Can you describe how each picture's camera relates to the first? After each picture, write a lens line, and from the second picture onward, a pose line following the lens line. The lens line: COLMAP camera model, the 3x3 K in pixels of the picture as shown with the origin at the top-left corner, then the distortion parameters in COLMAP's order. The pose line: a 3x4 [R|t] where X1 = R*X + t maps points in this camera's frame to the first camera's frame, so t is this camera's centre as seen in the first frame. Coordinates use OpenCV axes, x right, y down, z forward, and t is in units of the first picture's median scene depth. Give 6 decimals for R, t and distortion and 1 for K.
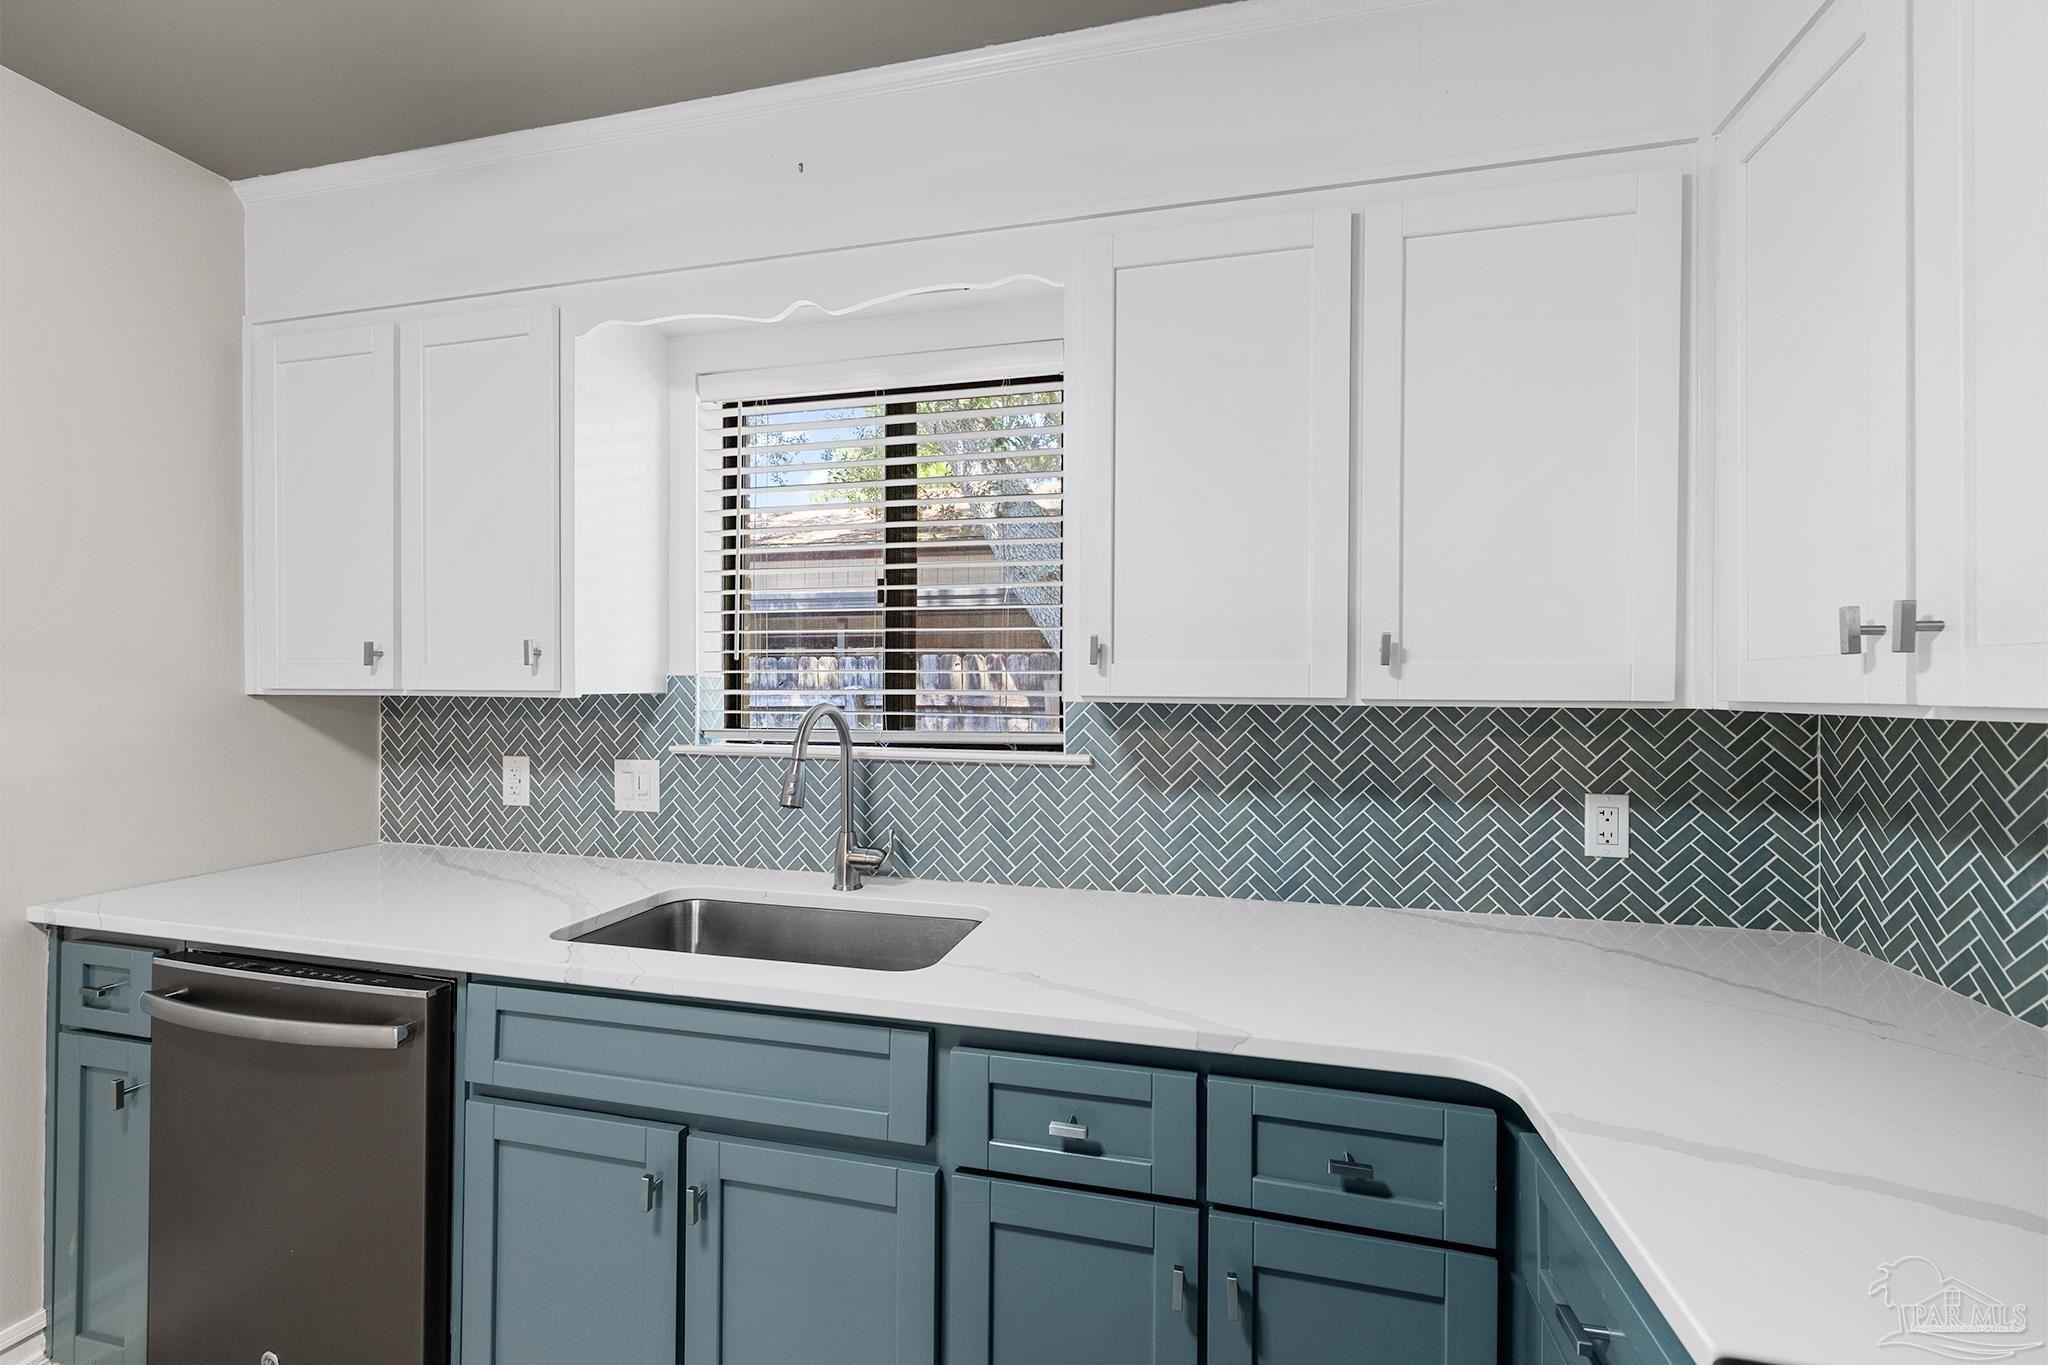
lens RADIAL K [[851.4, 0, 1023.4], [0, 851.4, 683.8], [0, 0, 1]] dist [0.002874, -0.000232]
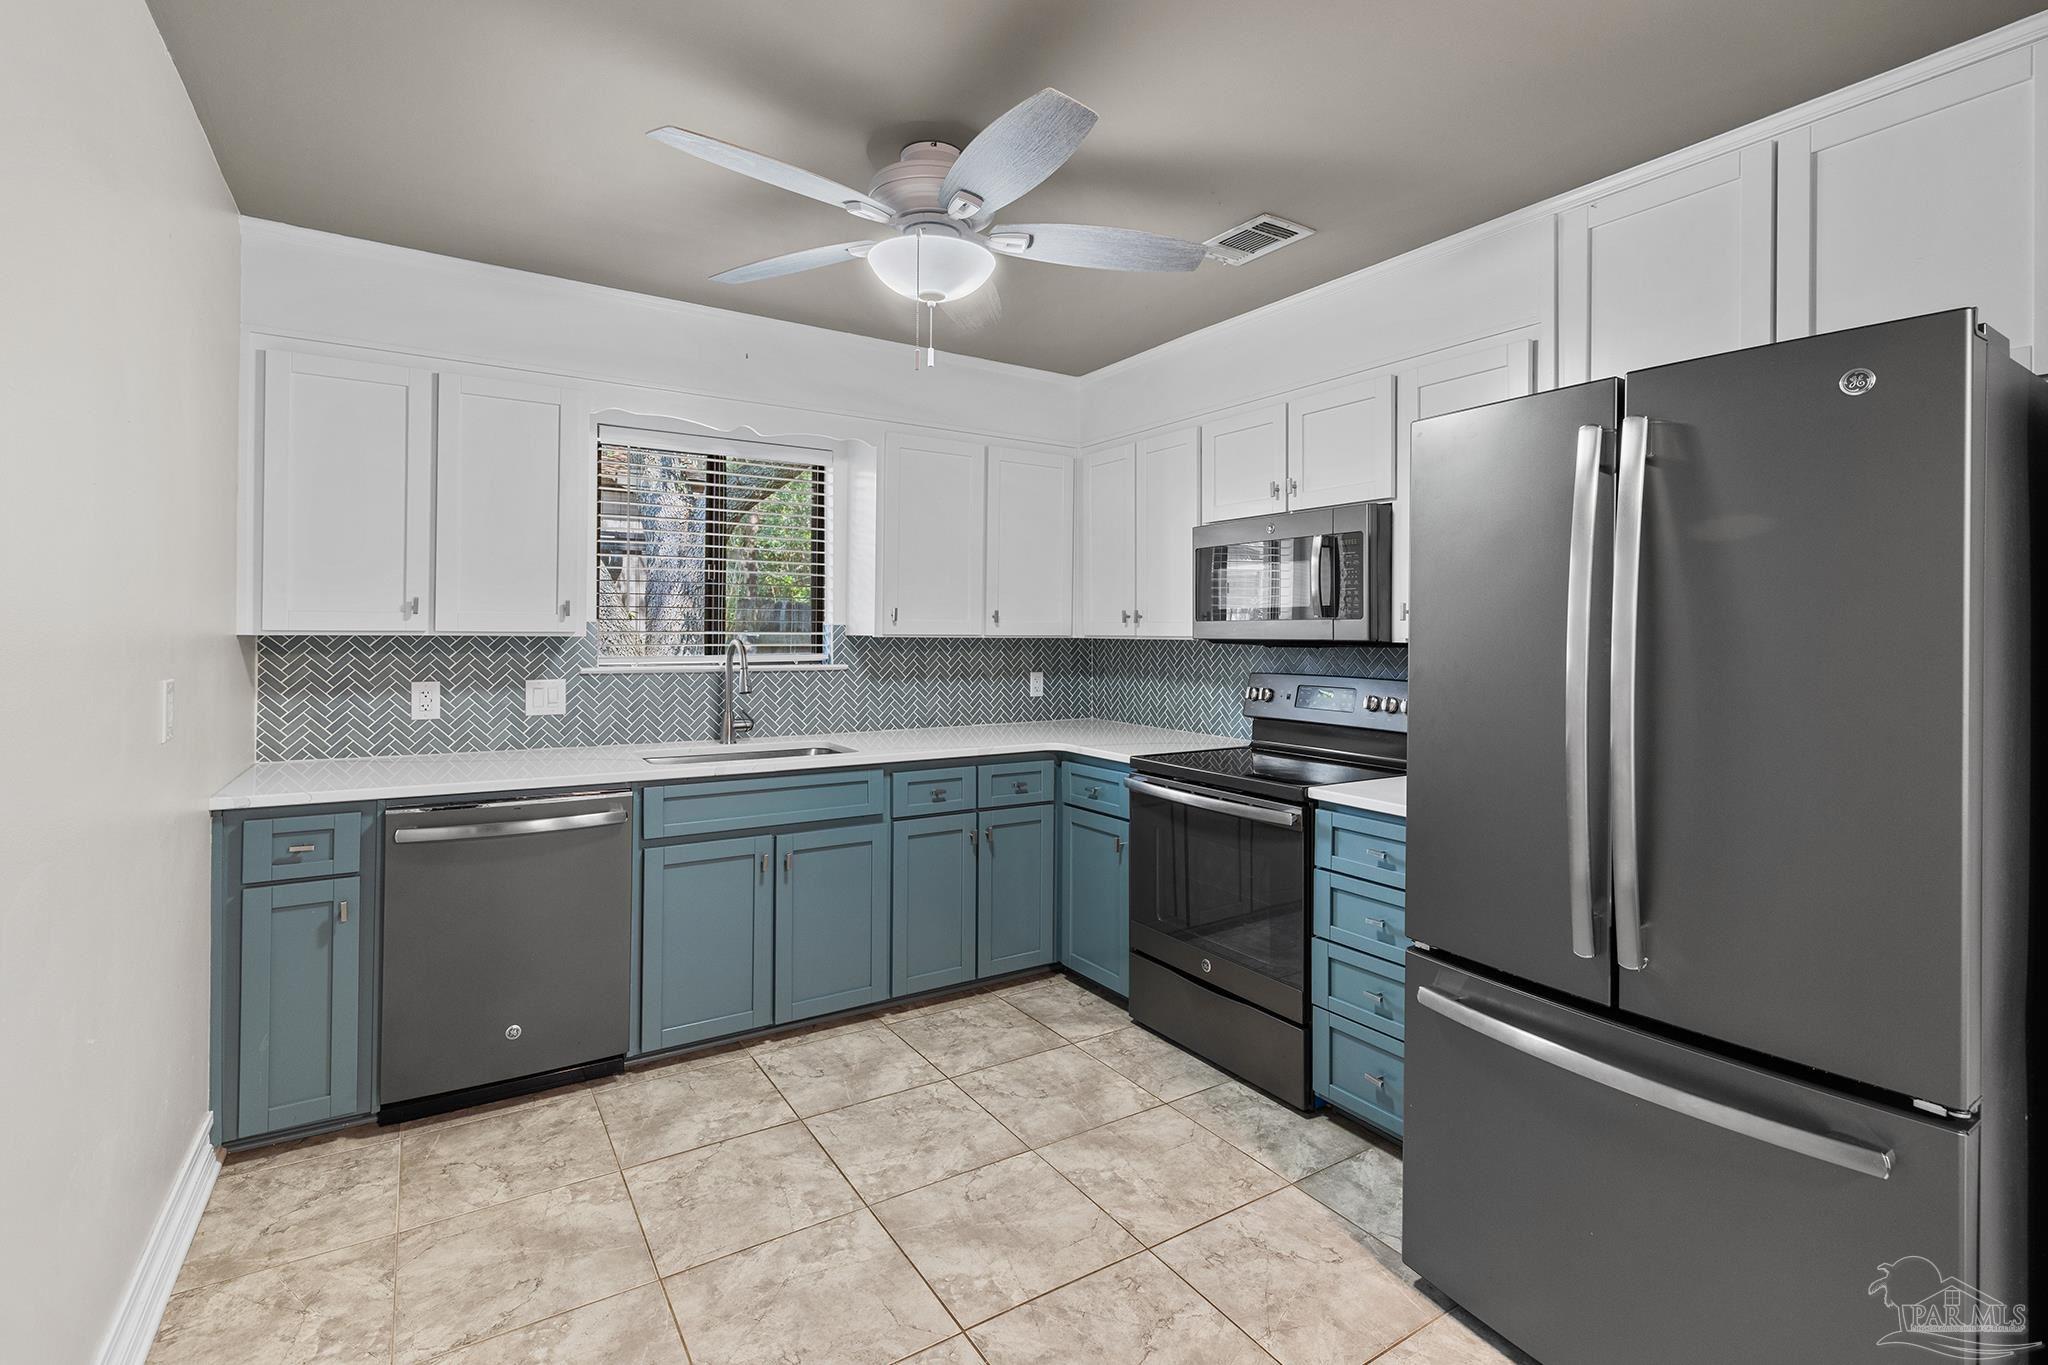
lens RADIAL K [[926.2, 0, 1053.1], [0, 926.2, 626.1], [0, 0, 1]] dist [-0.002645, -0.000395]
pose [[0.665026, 0.003122, 0.746814, -1.087656], [-0.008619, 0.999957, 0.003495, -0.014355], [-0.746770, -0.008761, 0.665024, -0.705481]]
